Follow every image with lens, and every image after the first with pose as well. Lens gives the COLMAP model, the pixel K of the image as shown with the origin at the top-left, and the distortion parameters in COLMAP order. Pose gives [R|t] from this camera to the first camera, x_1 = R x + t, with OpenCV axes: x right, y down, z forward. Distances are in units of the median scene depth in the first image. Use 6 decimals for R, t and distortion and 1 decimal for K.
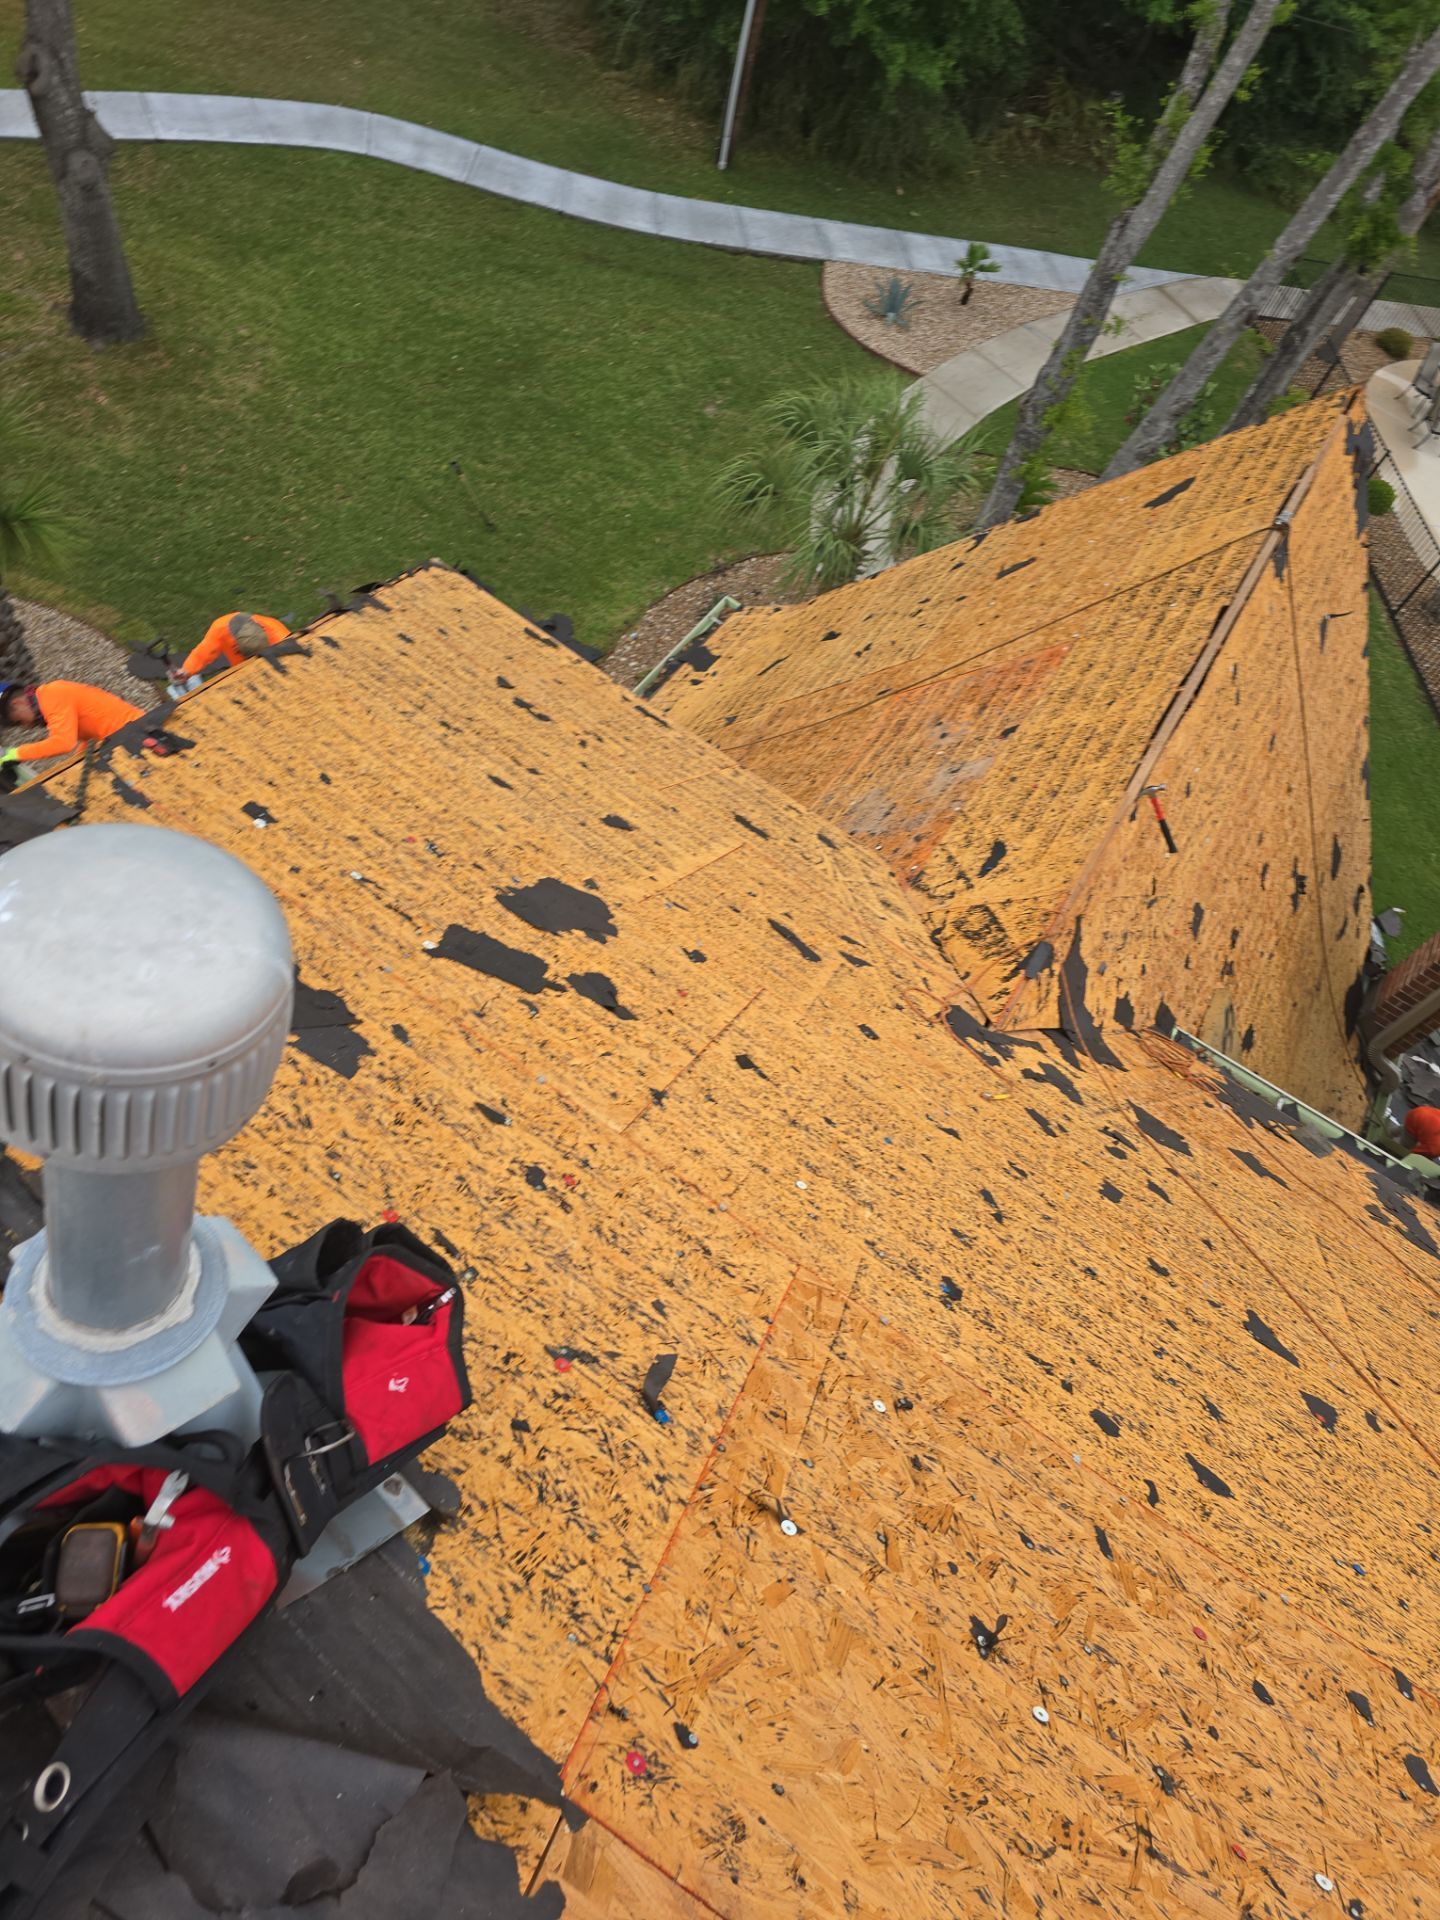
lens RADIAL K [[1269.9, 0, 722.5], [0, 1269.9, 955.1], [0, 0, 1]] dist [0.066018, -0.057257]
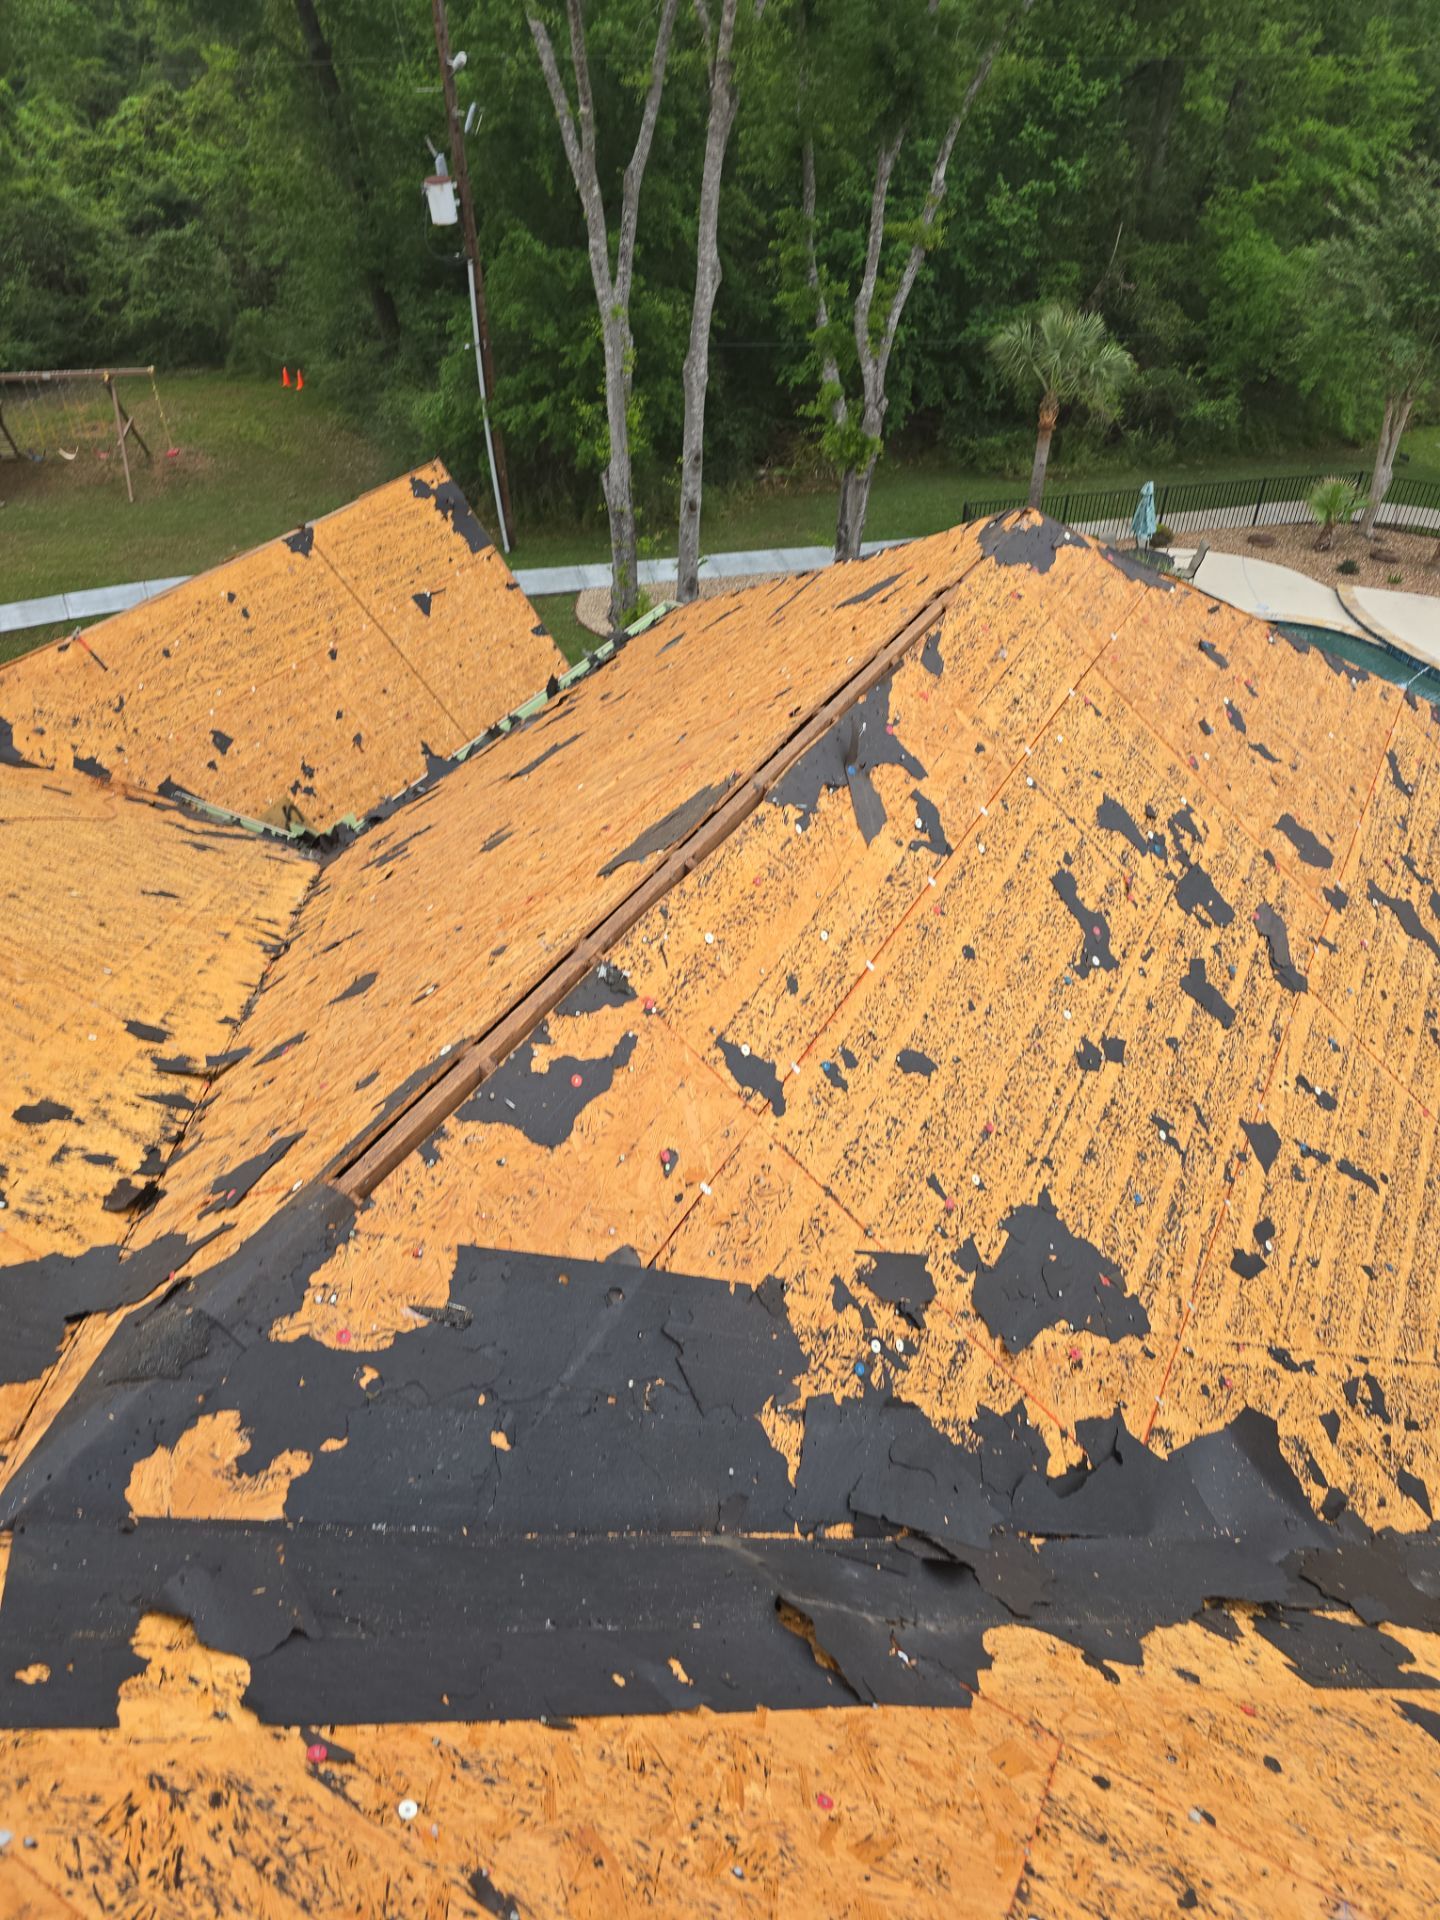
lens RADIAL K [[1269.9, 0, 714.7], [0, 1269.9, 976.1], [0, 0, 1]] dist [0.066018, -0.057257]
pose [[0.970484, -0.198114, -0.137518, 2.913485], [0.150799, 0.943509, -0.295043, 2.076923], [0.188202, 0.265597, 0.945536, -0.738501]]
